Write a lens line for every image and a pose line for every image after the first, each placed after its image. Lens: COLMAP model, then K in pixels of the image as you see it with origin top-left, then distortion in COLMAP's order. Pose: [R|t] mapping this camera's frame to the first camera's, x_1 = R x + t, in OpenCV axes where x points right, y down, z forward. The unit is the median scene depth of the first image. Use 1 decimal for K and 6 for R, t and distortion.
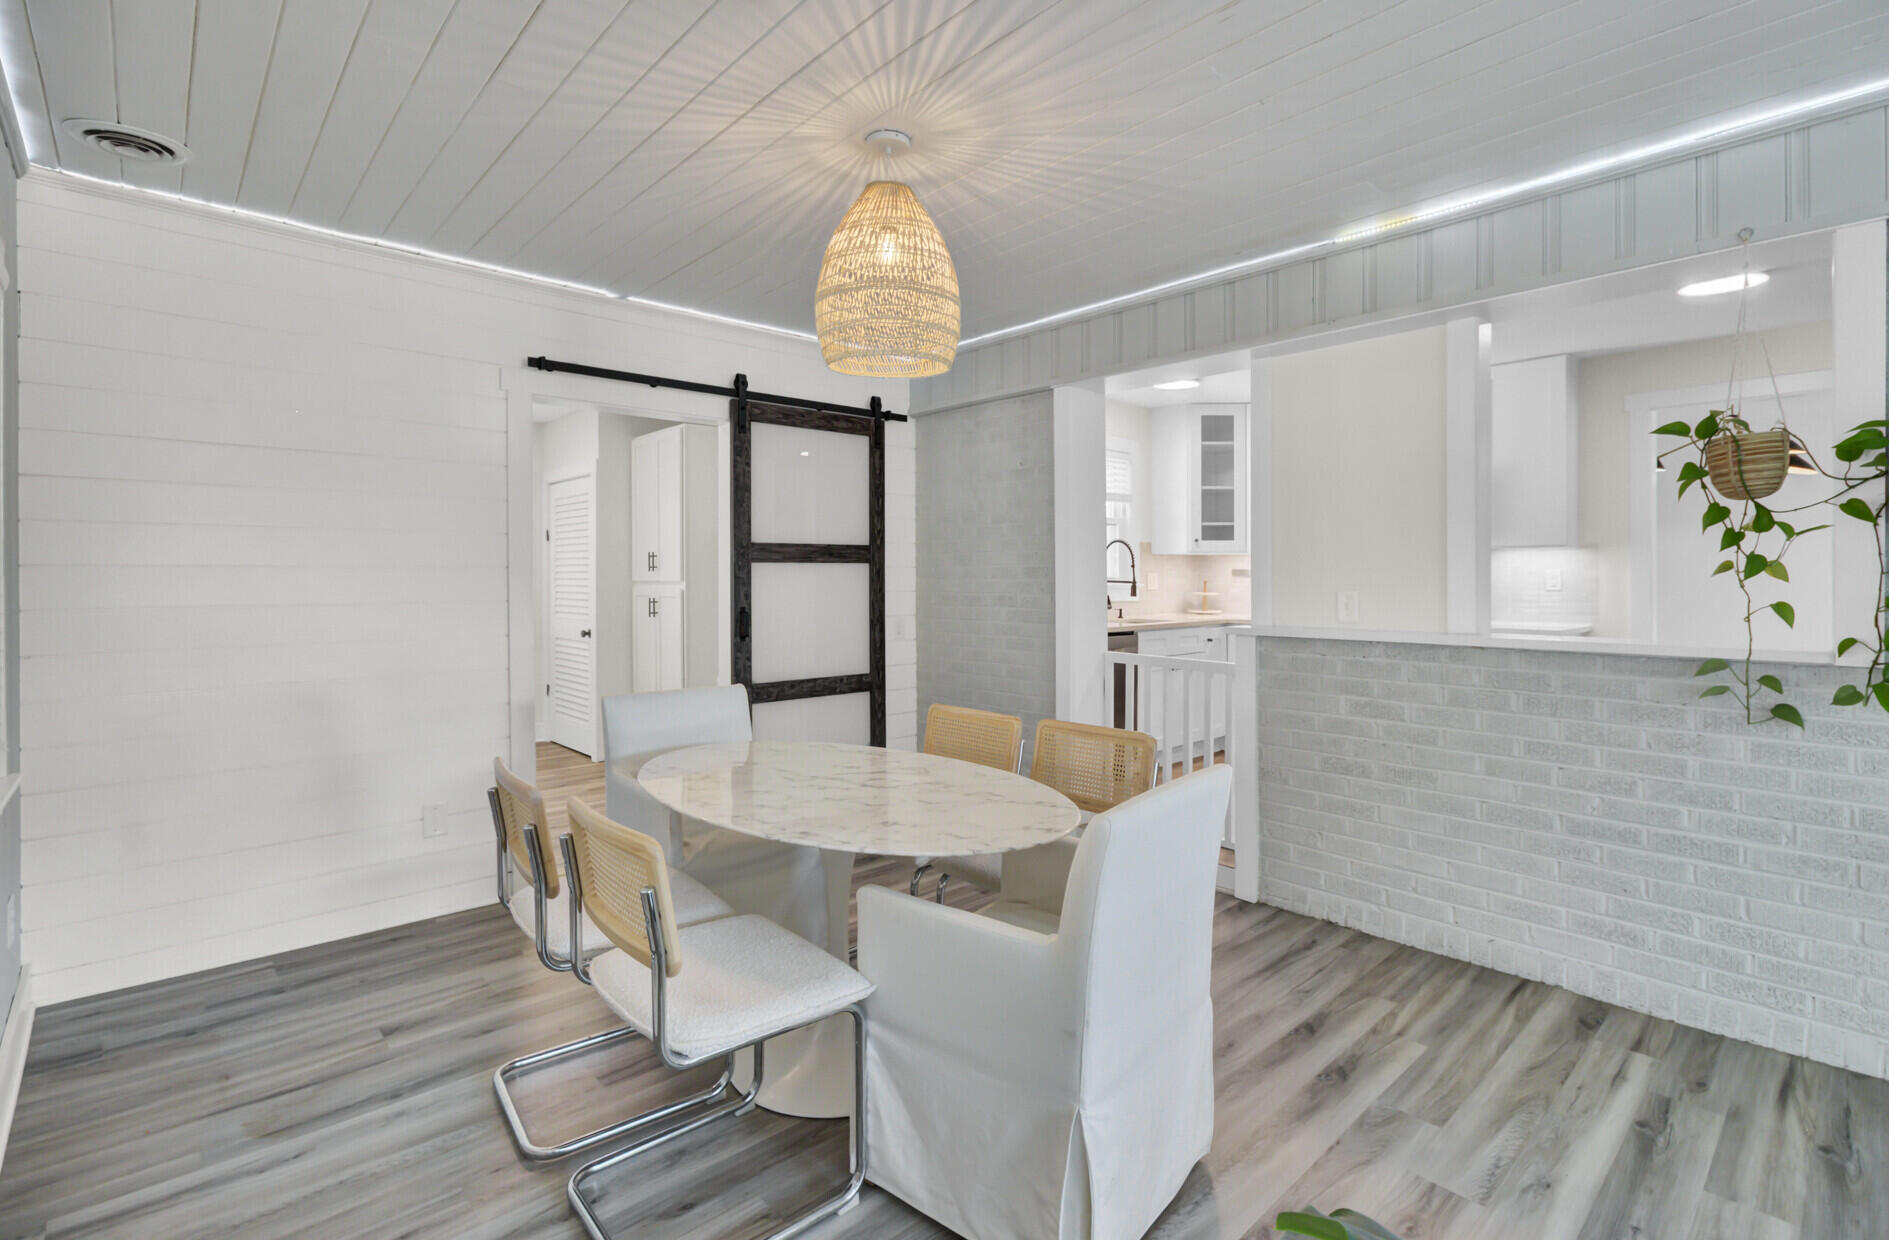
lens RADIAL K [[870.7, 0, 952.1], [0, 870.7, 572.0], [0, 0, 1]] dist [-0.010392, 0.000432]
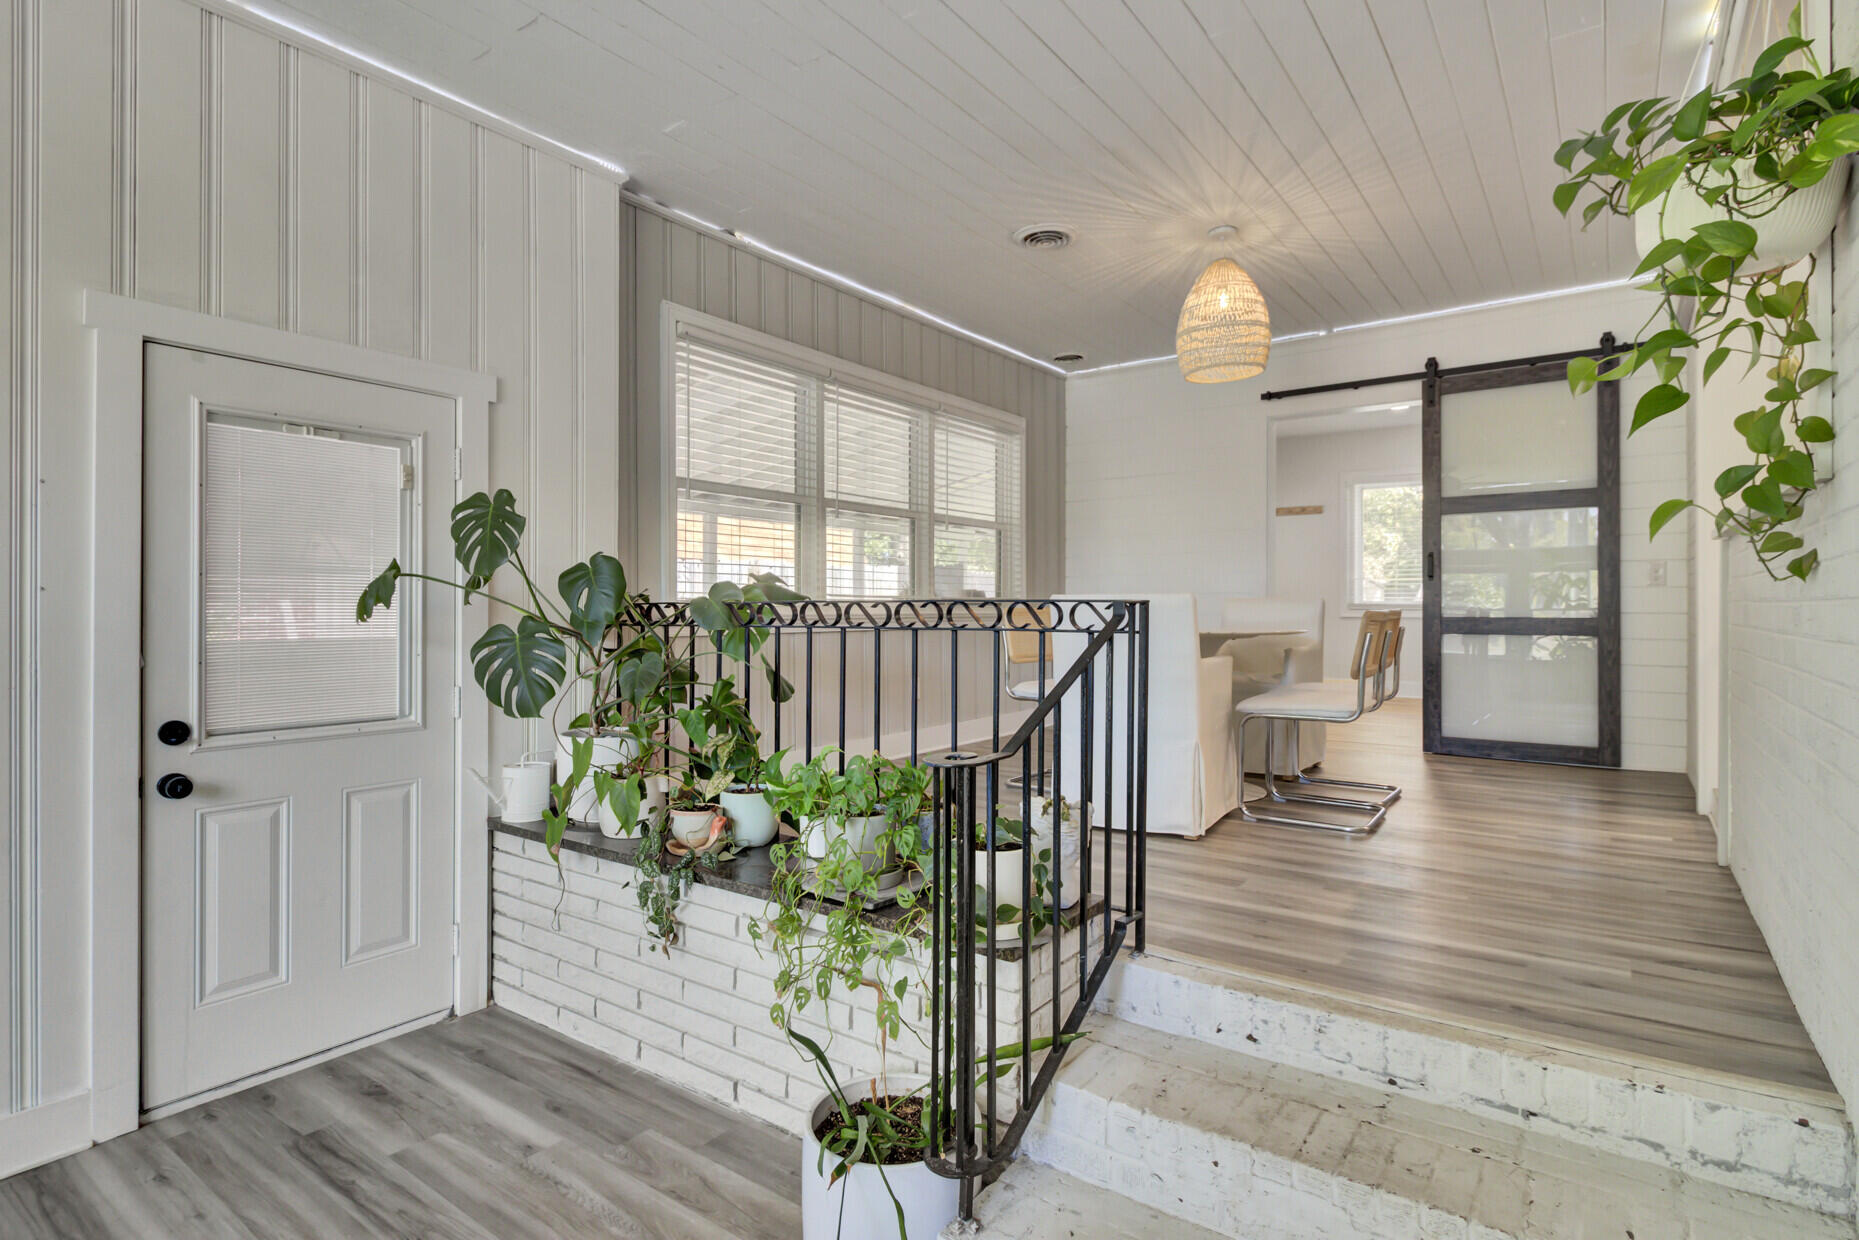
lens RADIAL K [[923.8, 0, 940.7], [0, 923.8, 612.5], [0, 0, 1]] dist [-0.002034, -0.000341]
pose [[0.185670, 0.008179, -0.982578, 0.943456], [-0.001309, 0.999967, 0.008077, 0.121798], [0.982611, -0.000214, 0.185674, 0.104353]]
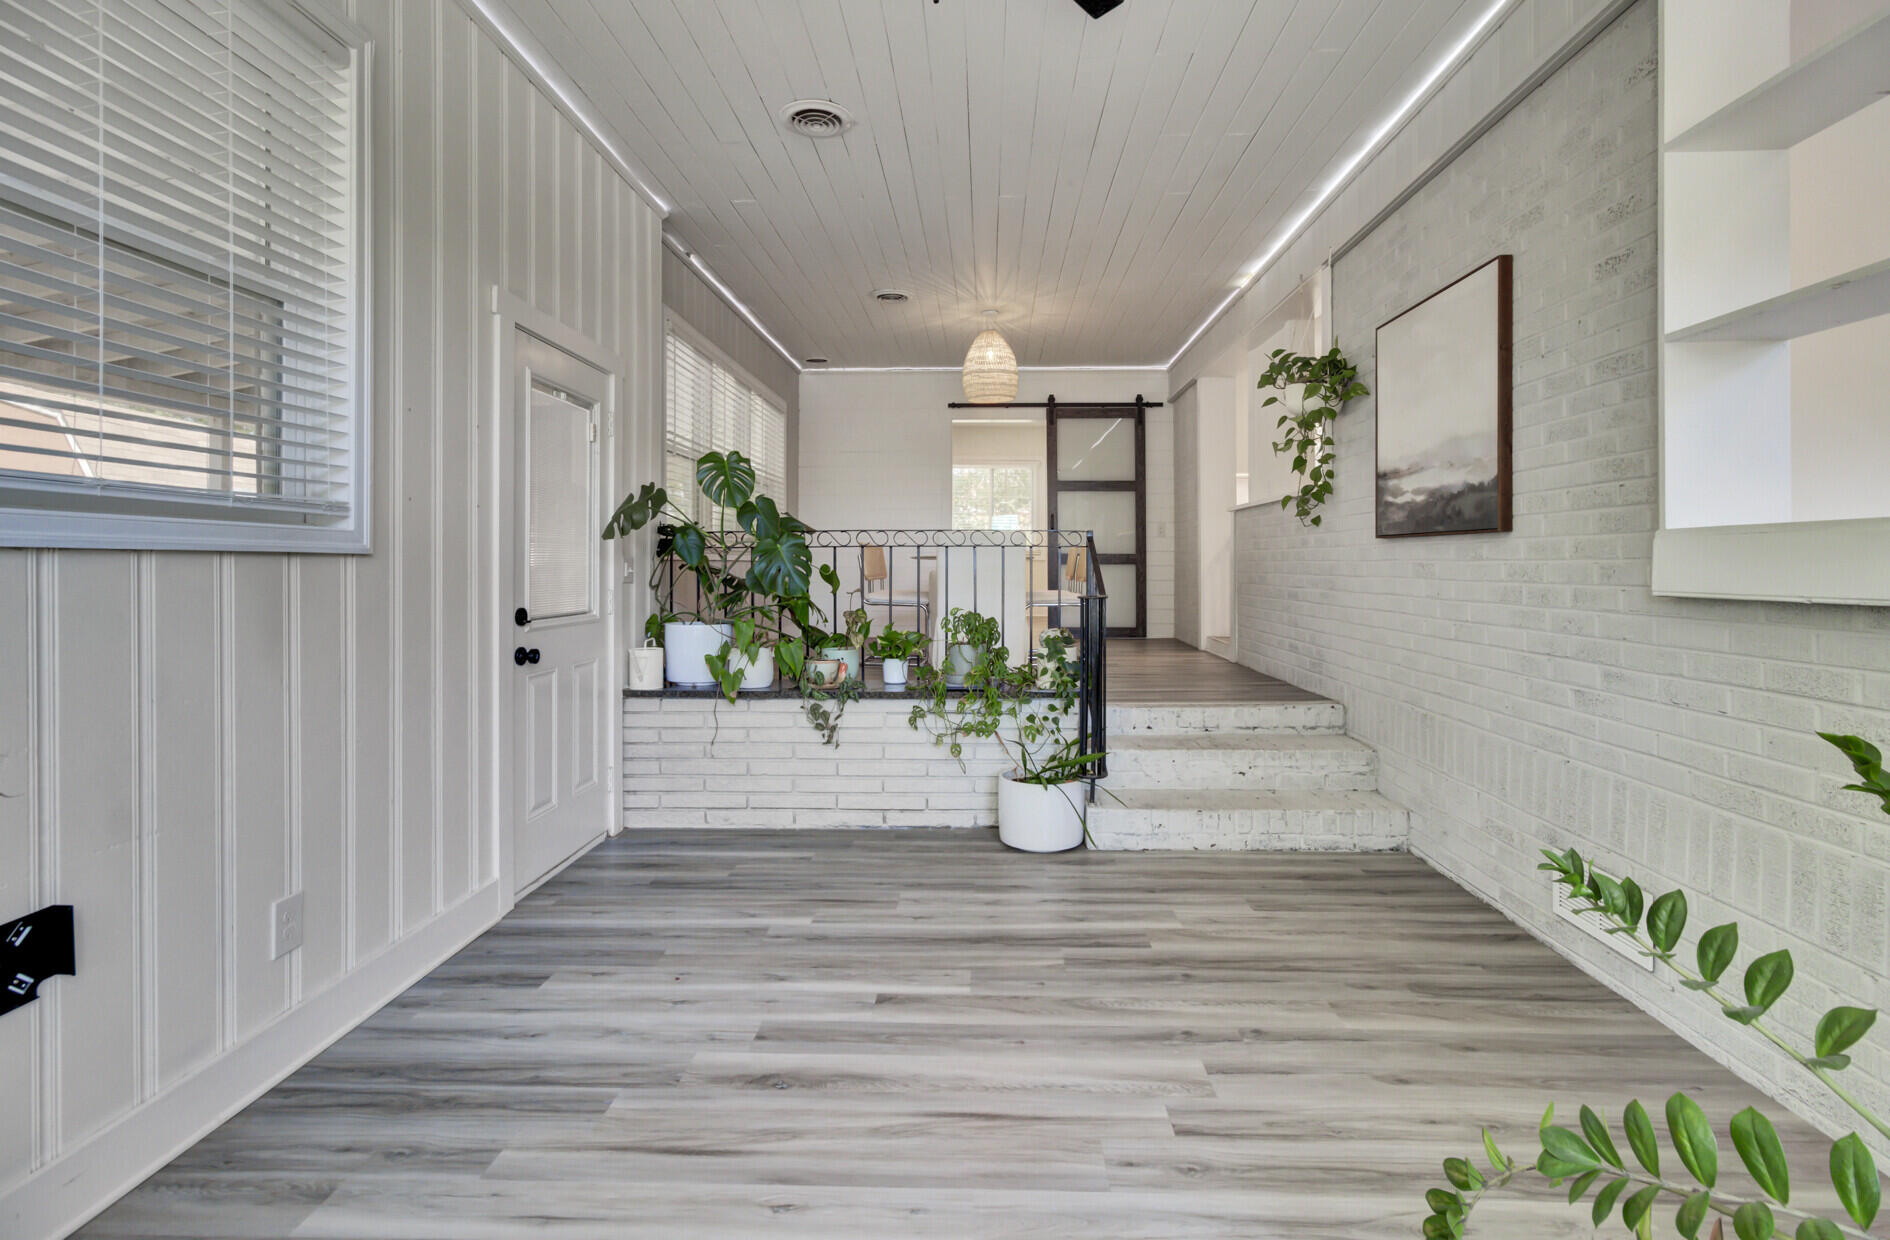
lens RADIAL K [[871.2, 0, 952.6], [0, 871.2, 572.0], [0, 0, 1]] dist [-0.010392, 0.000432]
pose [[0.699922, 0.014343, -0.714075, 1.077790], [-0.005873, 0.999880, 0.014328, 0.154816], [0.714195, -0.005835, 0.699923, -0.574954]]
